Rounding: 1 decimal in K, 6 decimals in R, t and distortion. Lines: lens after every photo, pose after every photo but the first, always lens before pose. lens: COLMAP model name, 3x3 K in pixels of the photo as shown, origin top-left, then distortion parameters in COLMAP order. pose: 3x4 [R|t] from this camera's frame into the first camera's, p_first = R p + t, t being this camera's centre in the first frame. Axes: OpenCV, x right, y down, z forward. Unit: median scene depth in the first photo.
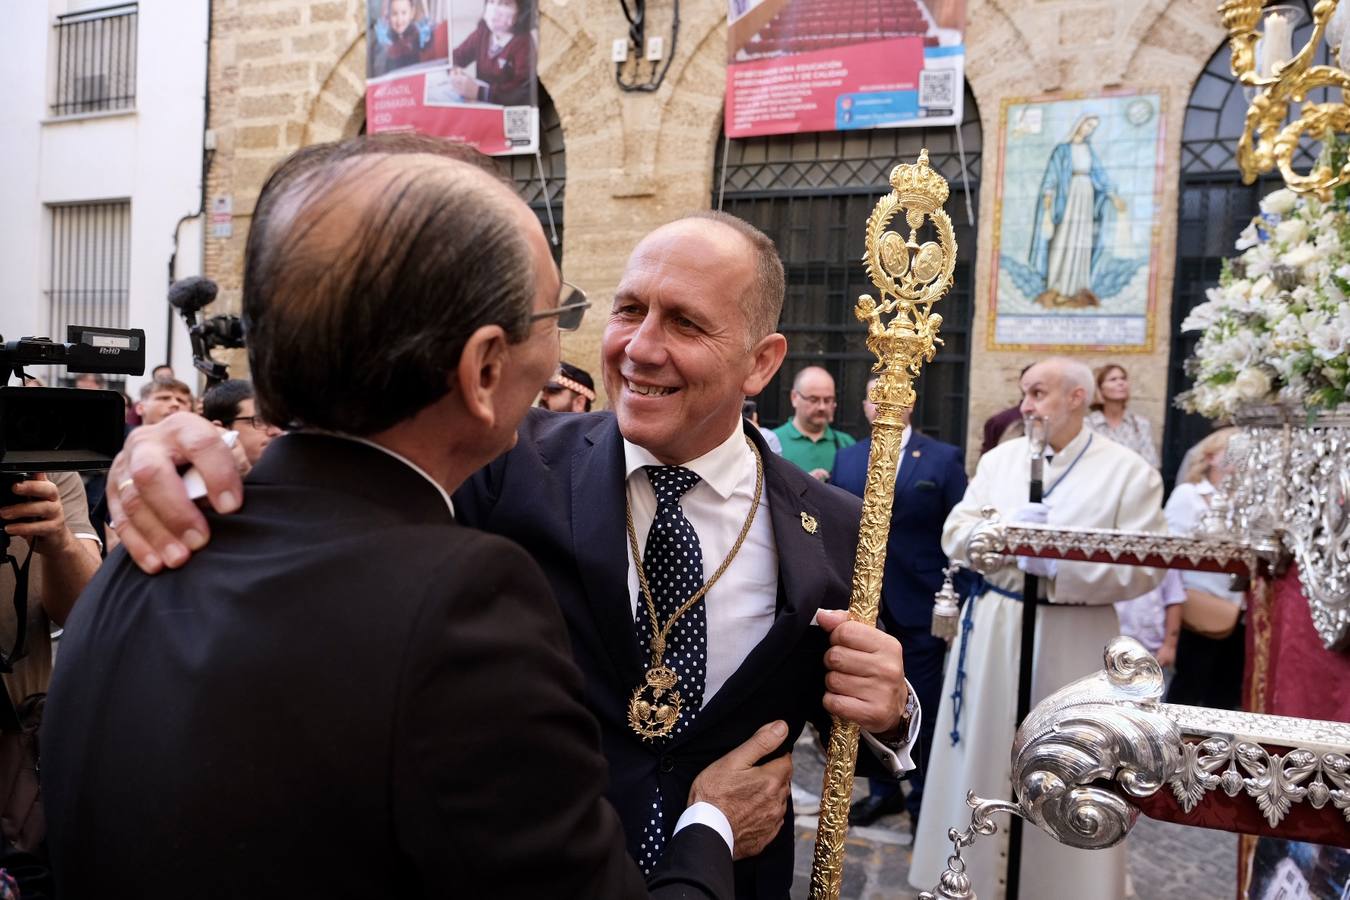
lens RADIAL K [[926.9, 0, 675.0], [0, 926.9, 450.0], [0, 0, 1]] dist [-0.004569, 0.000567]
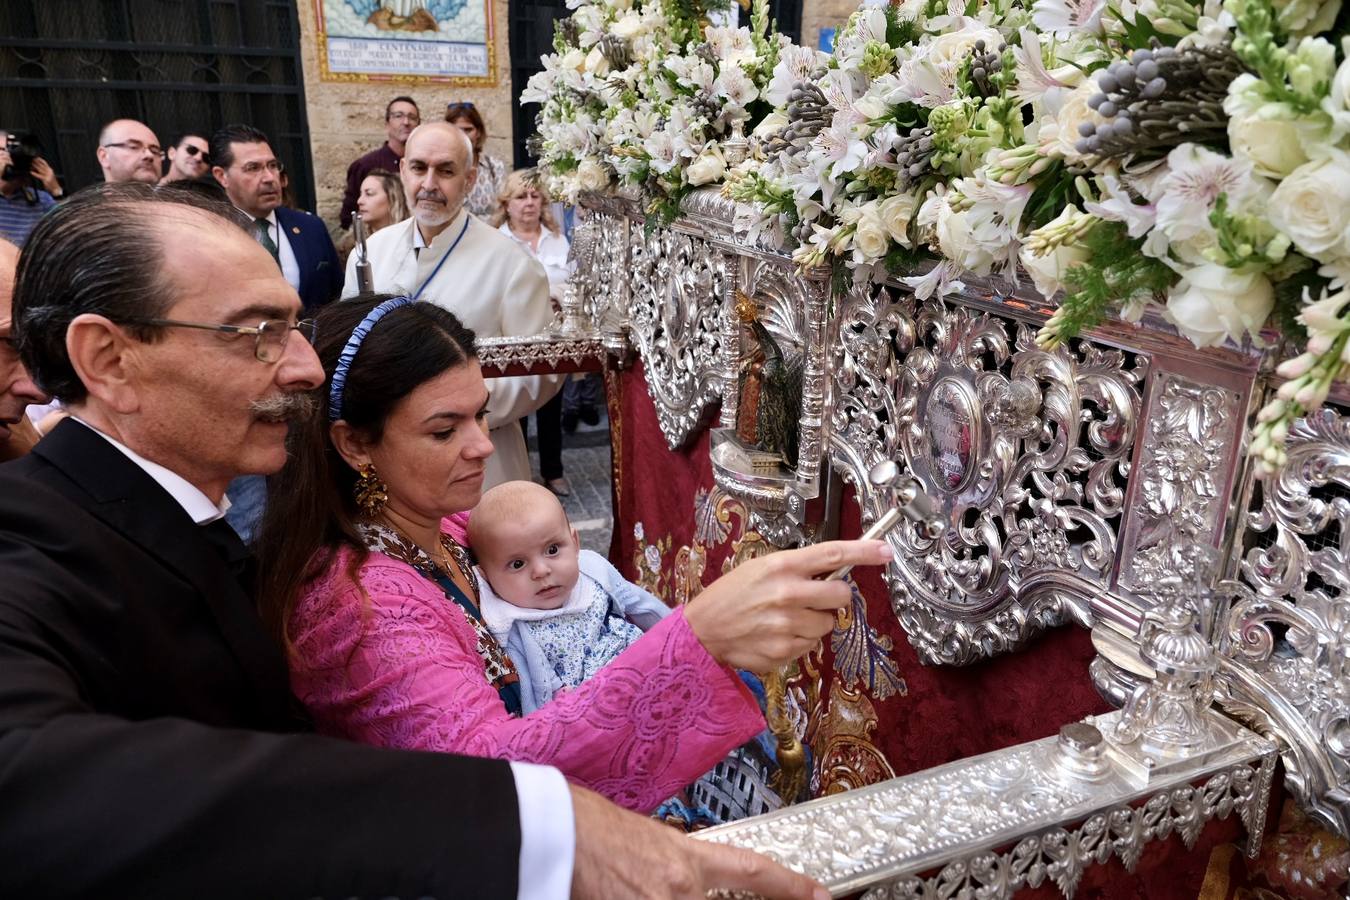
lens RADIAL K [[926.9, 0, 675.0], [0, 926.9, 450.0], [0, 0, 1]] dist [-0.004569, 0.000567]
pose [[0.797562, -0.215089, 0.563588, 0.104900], [0.036603, 0.949807, 0.310687, -0.094757], [-0.602126, -0.227163, 0.765403, 0.173507]]
